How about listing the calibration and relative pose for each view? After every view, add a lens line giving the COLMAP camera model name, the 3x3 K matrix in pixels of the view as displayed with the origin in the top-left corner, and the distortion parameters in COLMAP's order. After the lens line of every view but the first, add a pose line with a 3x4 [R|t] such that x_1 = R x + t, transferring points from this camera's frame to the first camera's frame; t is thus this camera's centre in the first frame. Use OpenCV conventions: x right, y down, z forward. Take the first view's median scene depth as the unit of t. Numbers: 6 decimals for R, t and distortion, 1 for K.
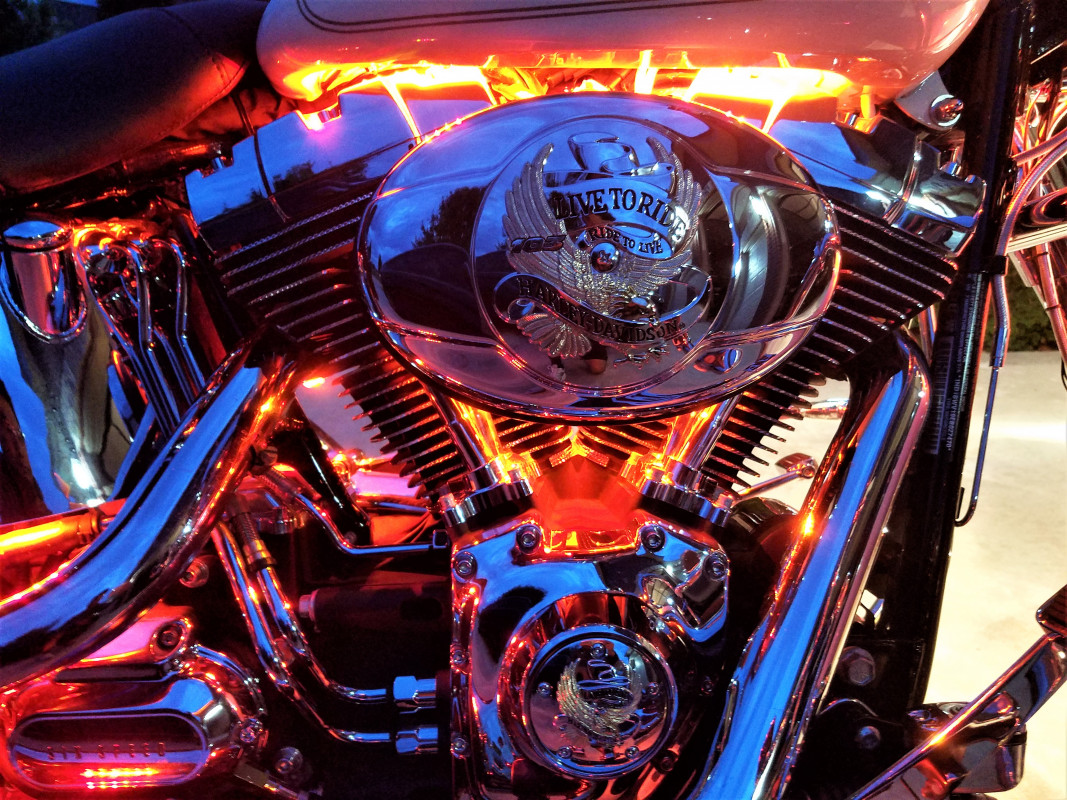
lens RADIAL K [[811.9, 0, 535.3], [0, 811.9, 401.7], [0, 0, 1]] dist [-0.003638, -0.001453]
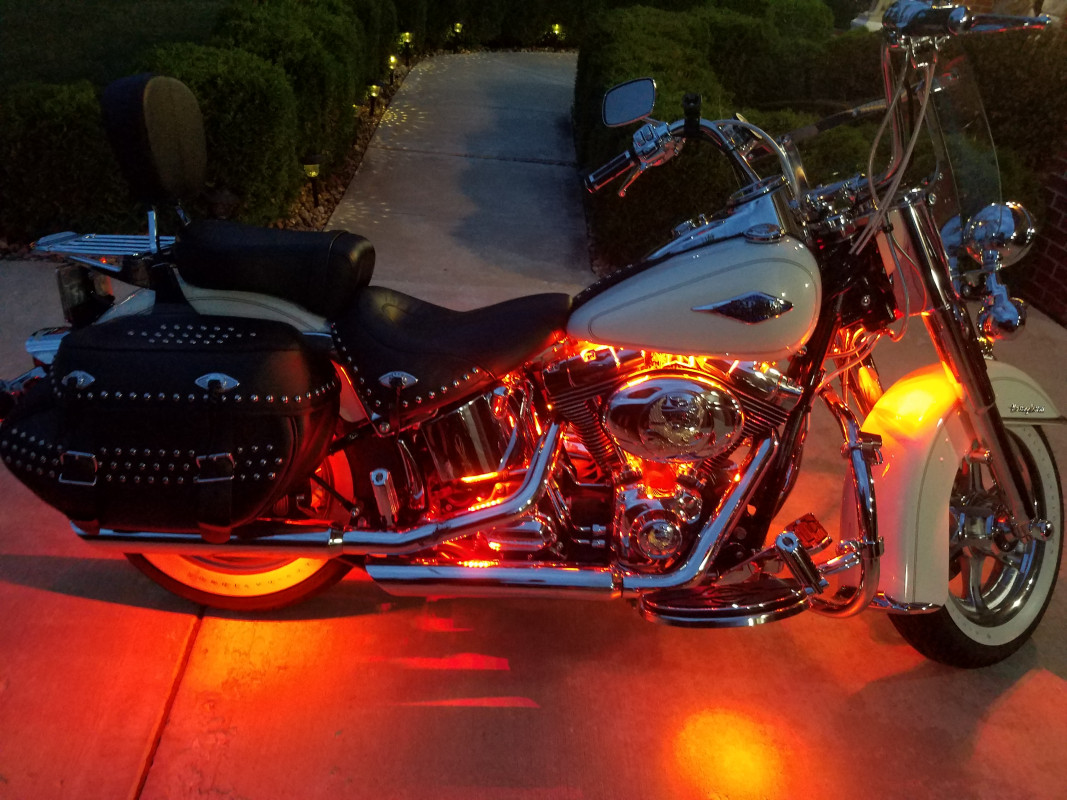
lens RADIAL K [[811.9, 0, 532.2], [0, 811.9, 398.9], [0, 0, 1]] dist [-0.003638, -0.001453]
pose [[0.996462, 0.082029, -0.018269, -0.397692], [-0.075050, 0.966416, 0.245781, -0.912442], [0.037816, -0.243541, 0.969153, -1.998393]]
